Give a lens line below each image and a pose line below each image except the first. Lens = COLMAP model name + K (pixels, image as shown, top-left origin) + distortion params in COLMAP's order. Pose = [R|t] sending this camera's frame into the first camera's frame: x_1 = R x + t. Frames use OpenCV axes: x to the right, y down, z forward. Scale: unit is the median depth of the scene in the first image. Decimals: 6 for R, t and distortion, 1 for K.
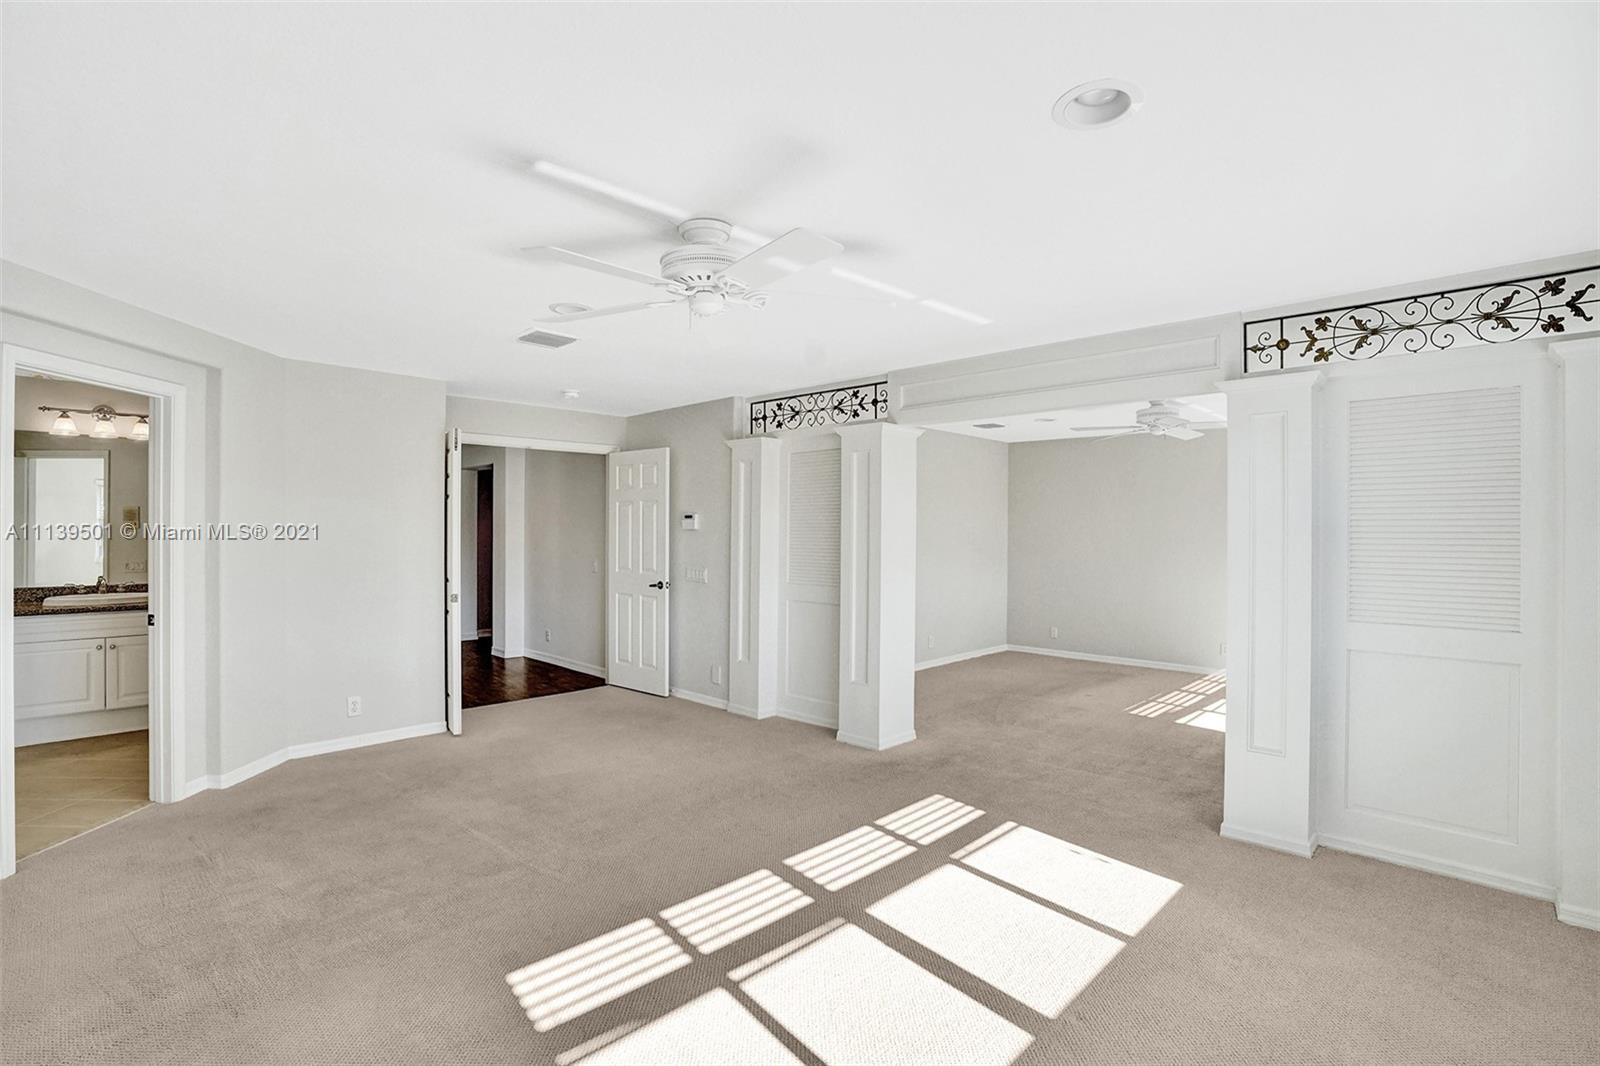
lens RADIAL K [[752.1, 0, 799.2], [0, 752.1, 538.9], [0, 0, 1]] dist [-0.017921, 0.000826]
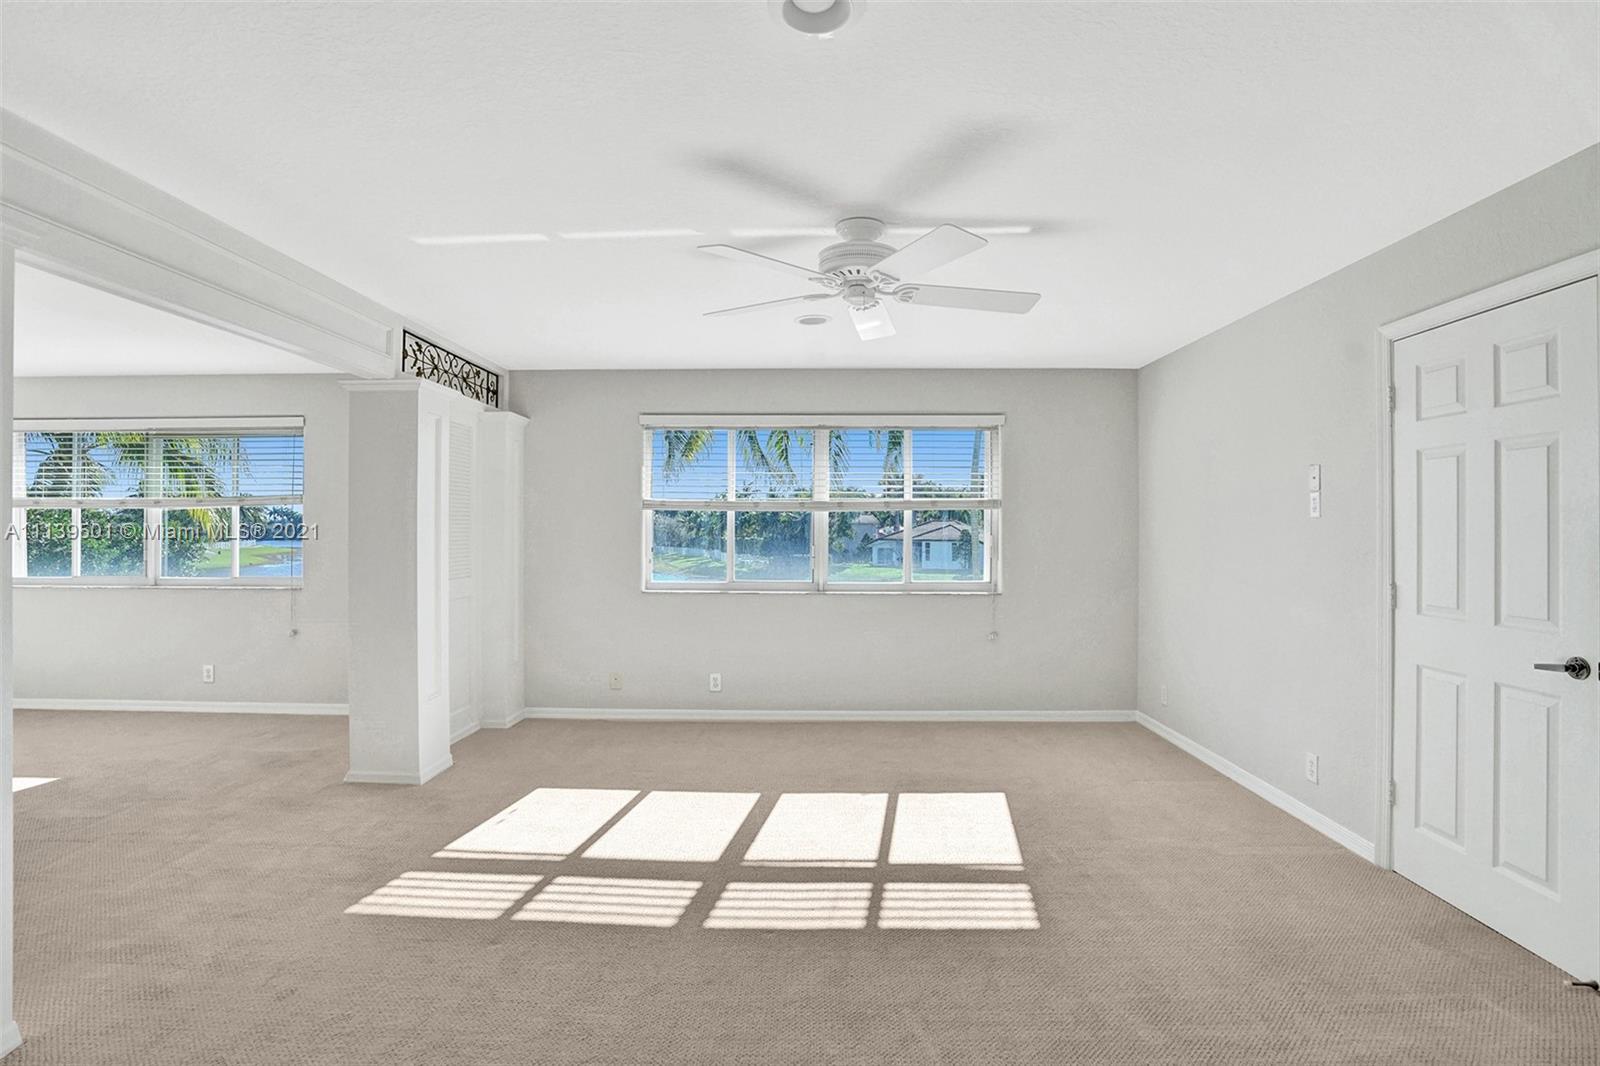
lens RADIAL K [[757.7, 0, 800.0], [0, 757.7, 533.0], [0, 0, 1]] dist [-0.046828, 0.000032]
pose [[-0.672638, -0.006679, 0.739942, -0.686116], [0.006074, 0.999876, 0.014546, 0.009489], [-0.739947, 0.014279, -0.672513, 1.421176]]
